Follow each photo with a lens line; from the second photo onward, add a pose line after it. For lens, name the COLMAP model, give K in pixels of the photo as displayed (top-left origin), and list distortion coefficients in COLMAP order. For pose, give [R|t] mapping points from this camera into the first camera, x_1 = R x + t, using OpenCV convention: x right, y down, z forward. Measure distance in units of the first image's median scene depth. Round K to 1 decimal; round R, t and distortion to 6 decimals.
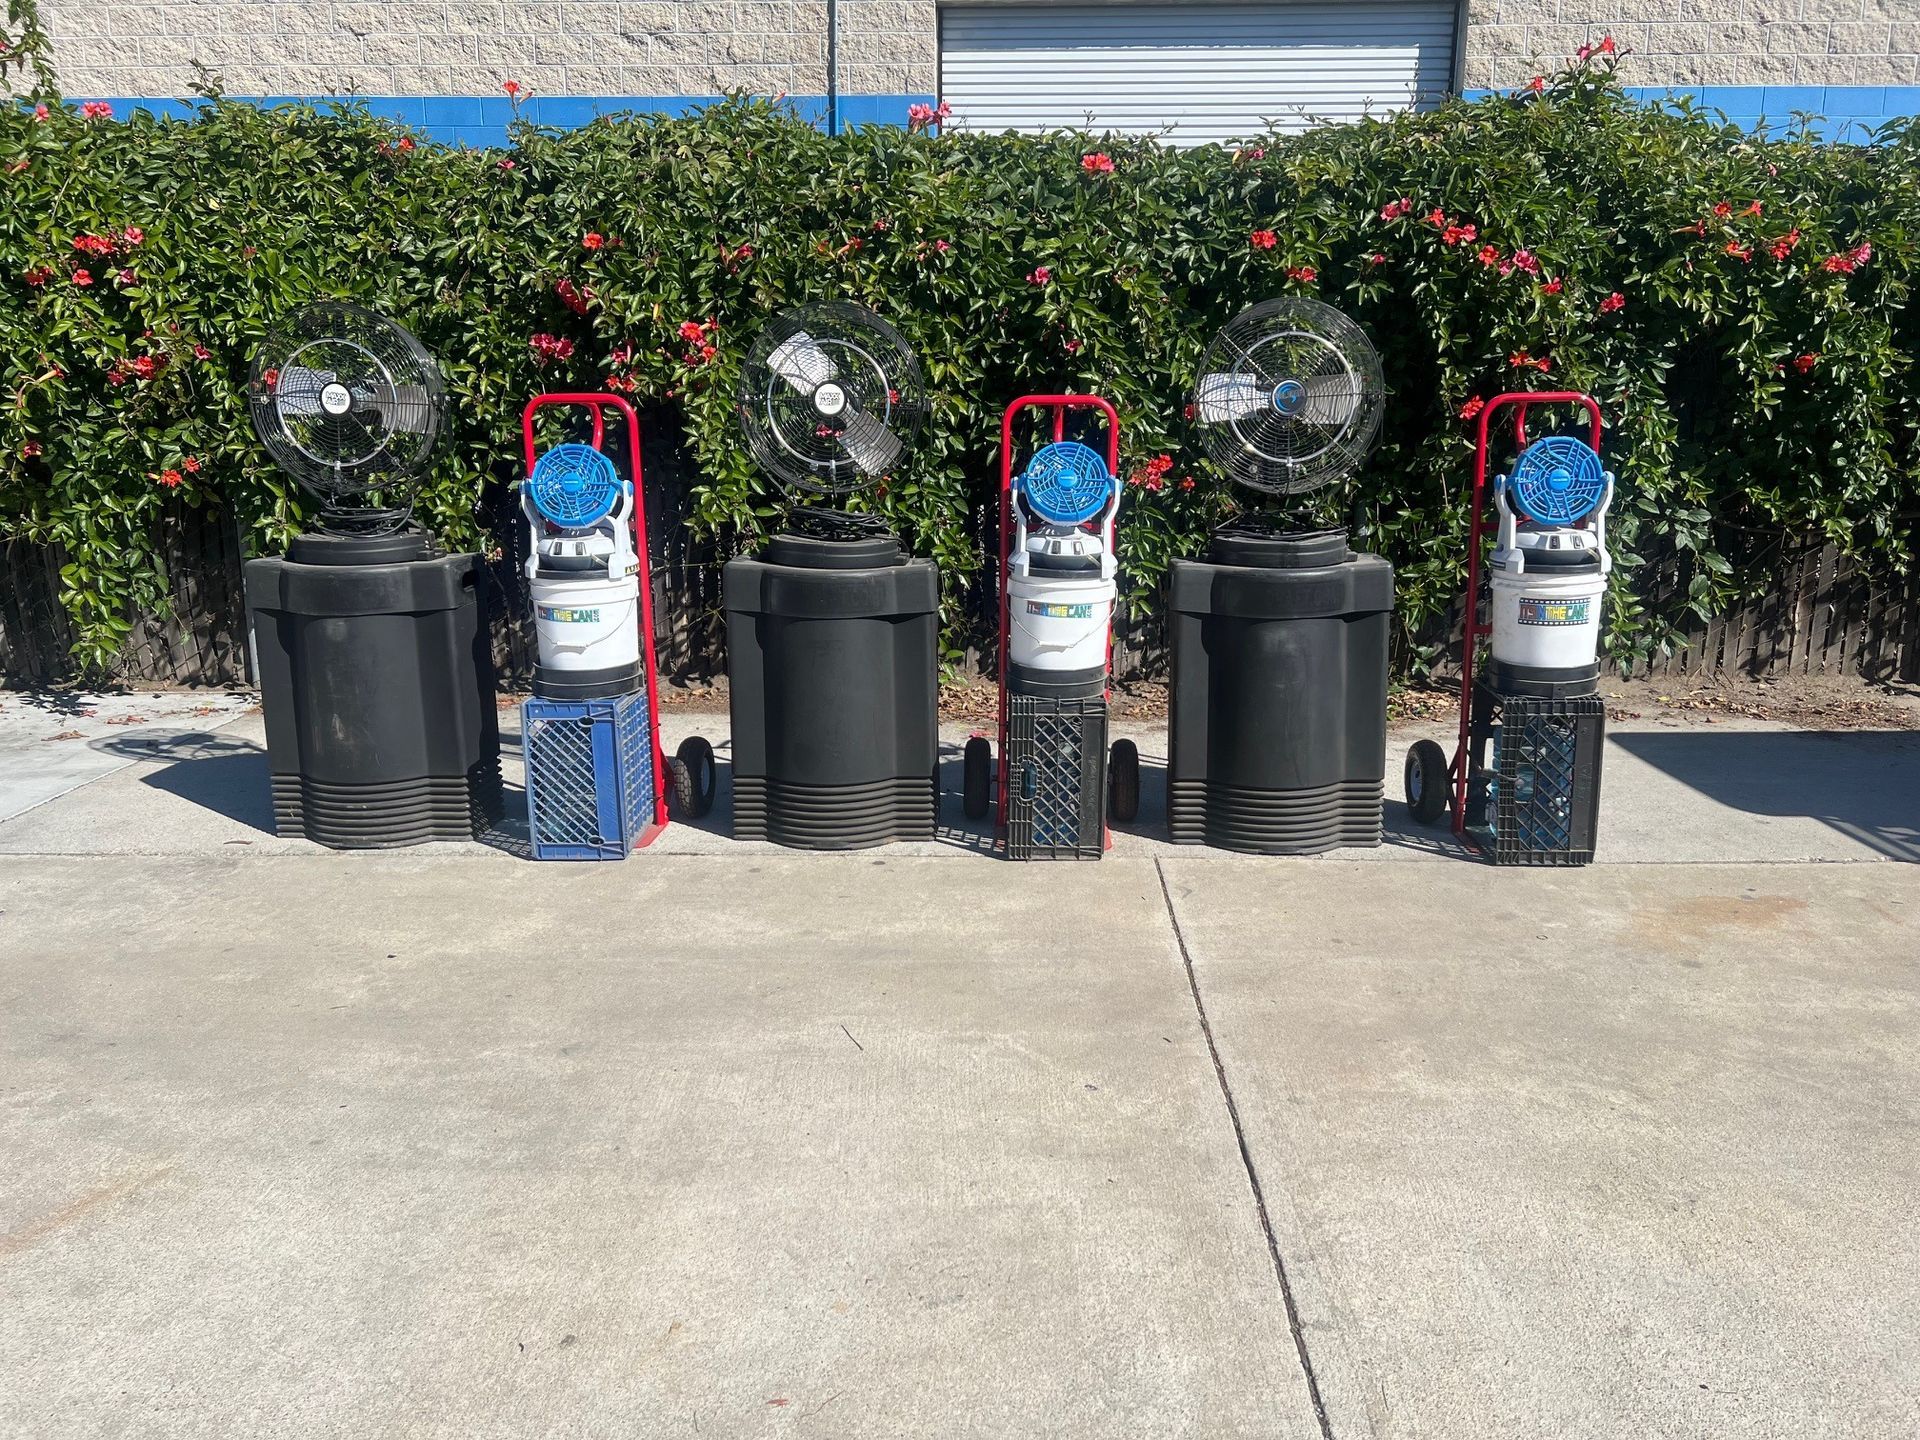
lens RADIAL K [[1403.9, 0, 964.2], [0, 1403.9, 718.9], [0, 0, 1]] dist [0.056007, -0.067362]
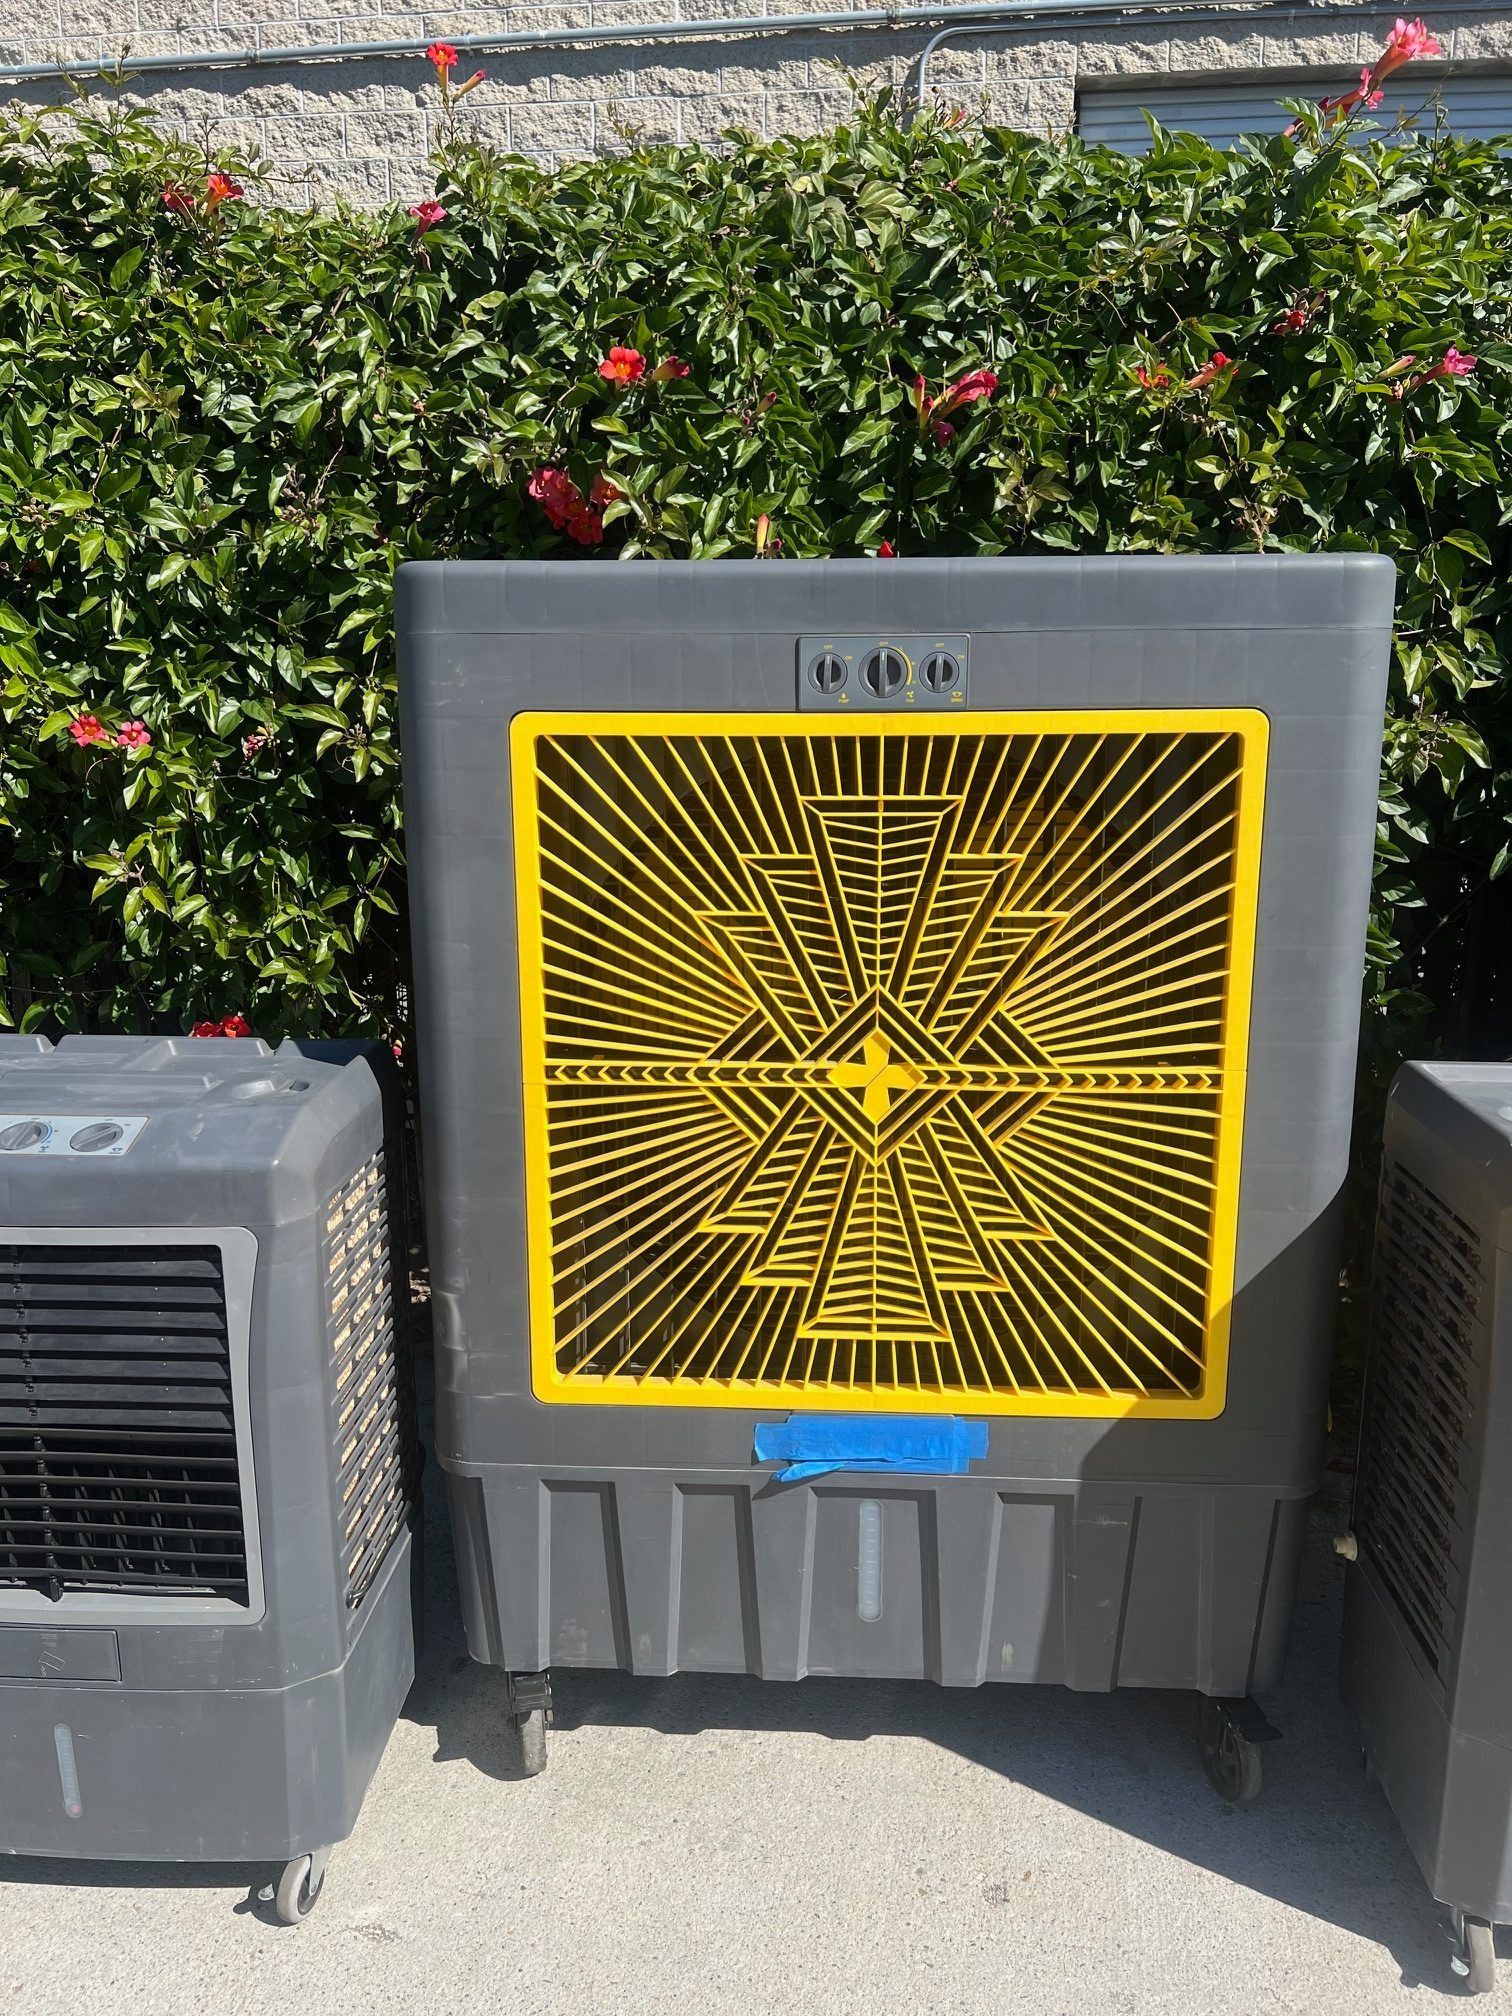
lens RADIAL K [[1474.1, 0, 748.0], [0, 1474.1, 1006.4], [0, 0, 1]] dist [0.056007, -0.067362]
pose [[0.995546, 0.020065, -0.092120, -0.174778], [-0.019718, 0.999795, 0.004669, -0.144900], [0.092194, -0.002831, 0.995737, 0.542804]]
